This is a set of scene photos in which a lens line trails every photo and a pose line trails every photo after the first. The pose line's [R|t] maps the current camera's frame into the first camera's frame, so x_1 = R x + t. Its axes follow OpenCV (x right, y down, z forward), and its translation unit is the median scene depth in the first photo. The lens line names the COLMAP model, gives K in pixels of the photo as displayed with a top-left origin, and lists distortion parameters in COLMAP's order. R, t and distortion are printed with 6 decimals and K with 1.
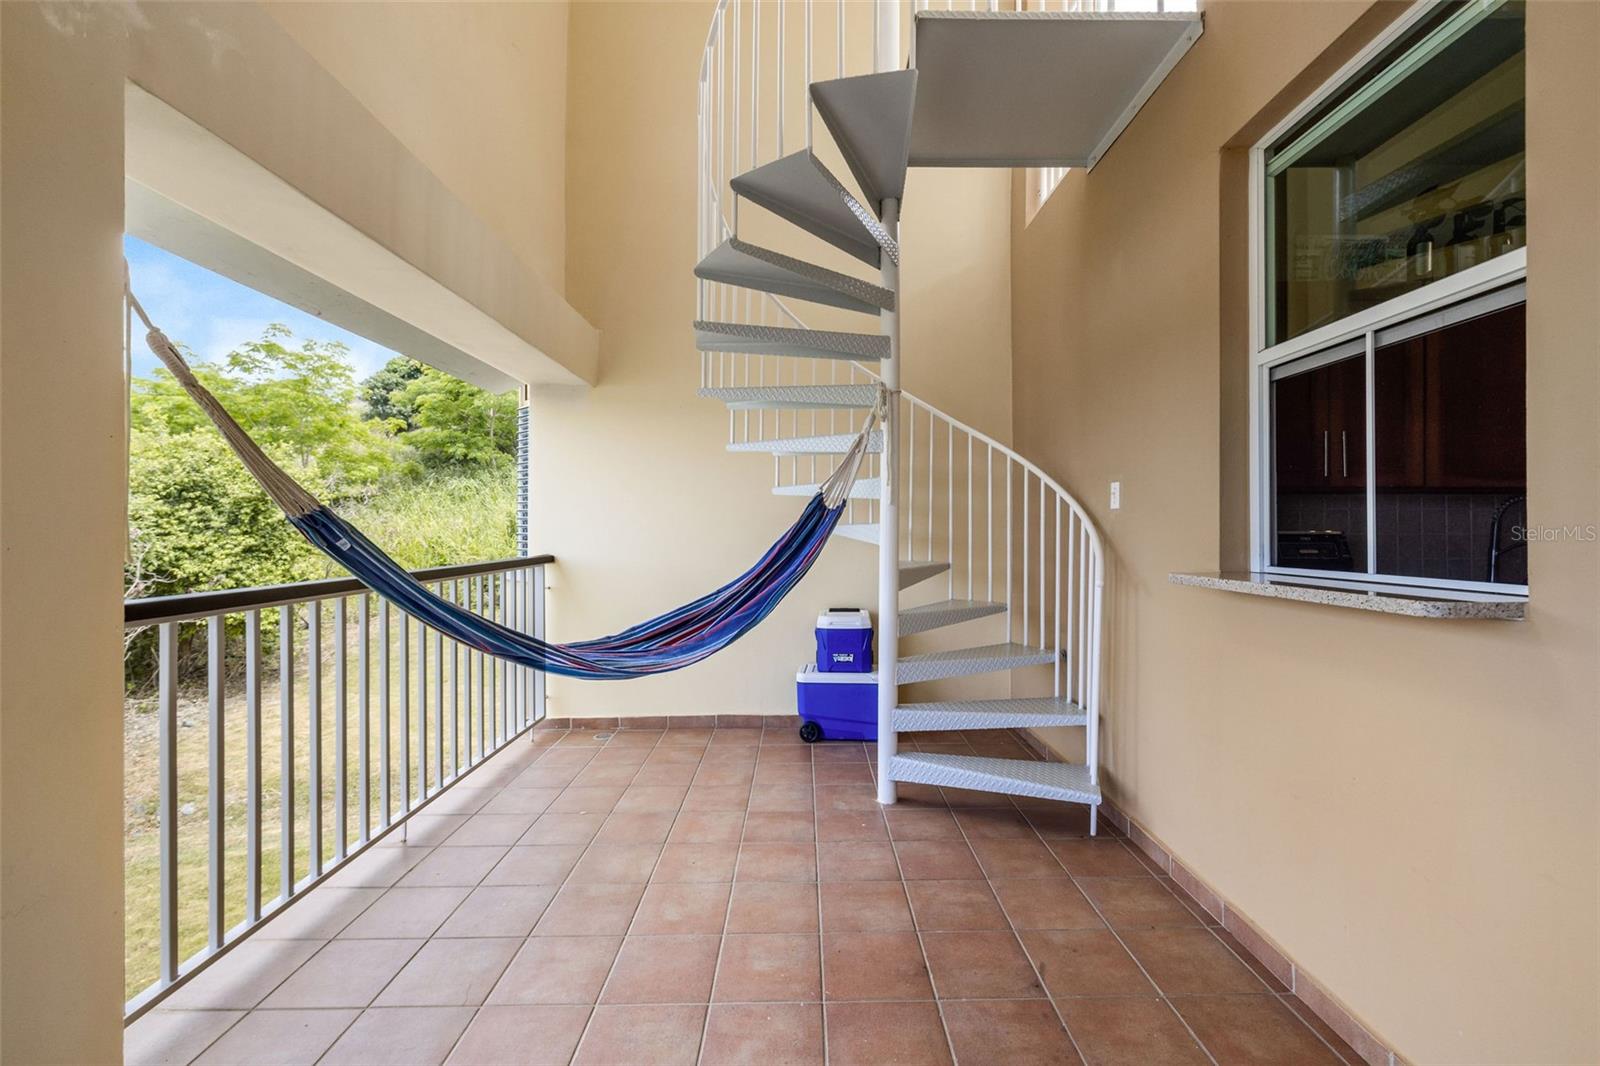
lens RADIAL K [[702.3, 0, 804.1], [0, 702.3, 531.2], [0, 0, 1]] dist [0.004935, 0.000011]
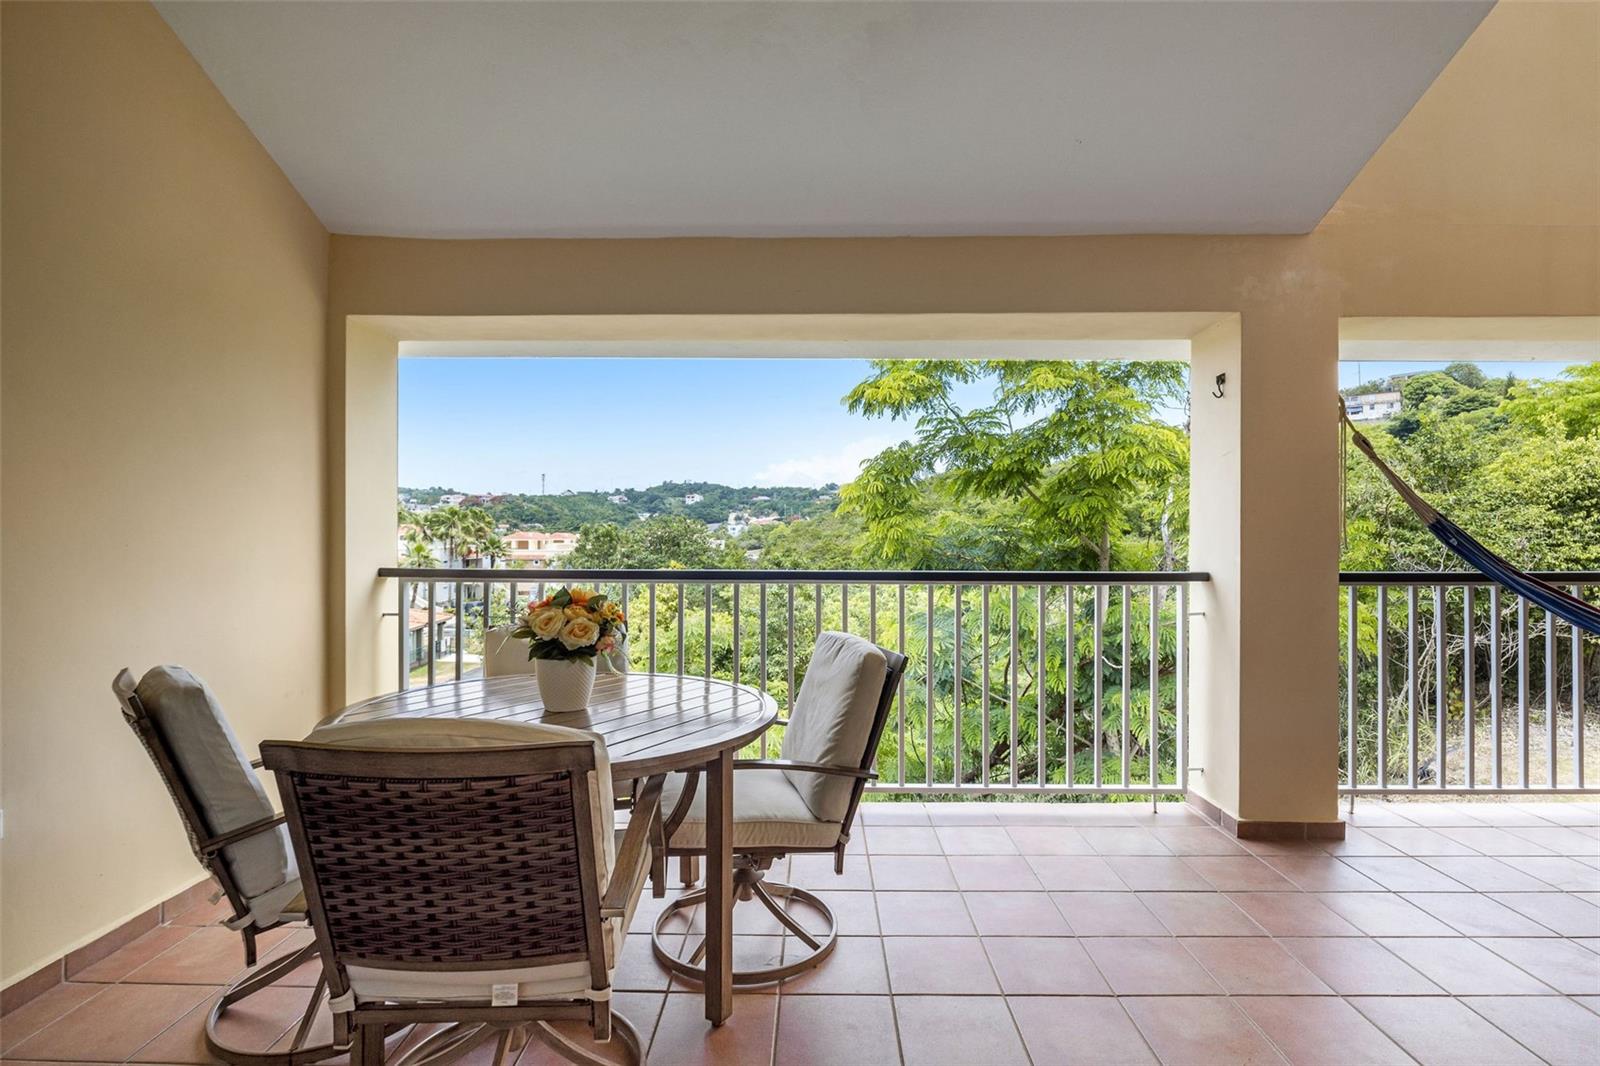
lens RADIAL K [[750.6, 0, 800.8], [0, 750.6, 546.3], [0, 0, 1]] dist [0.000717, -0.000287]
pose [[0.005398, 0.004676, -0.999974, 0.411802], [0.000353, 0.999989, 0.004678, 0.003474], [0.999985, -0.000379, 0.005397, -0.157622]]
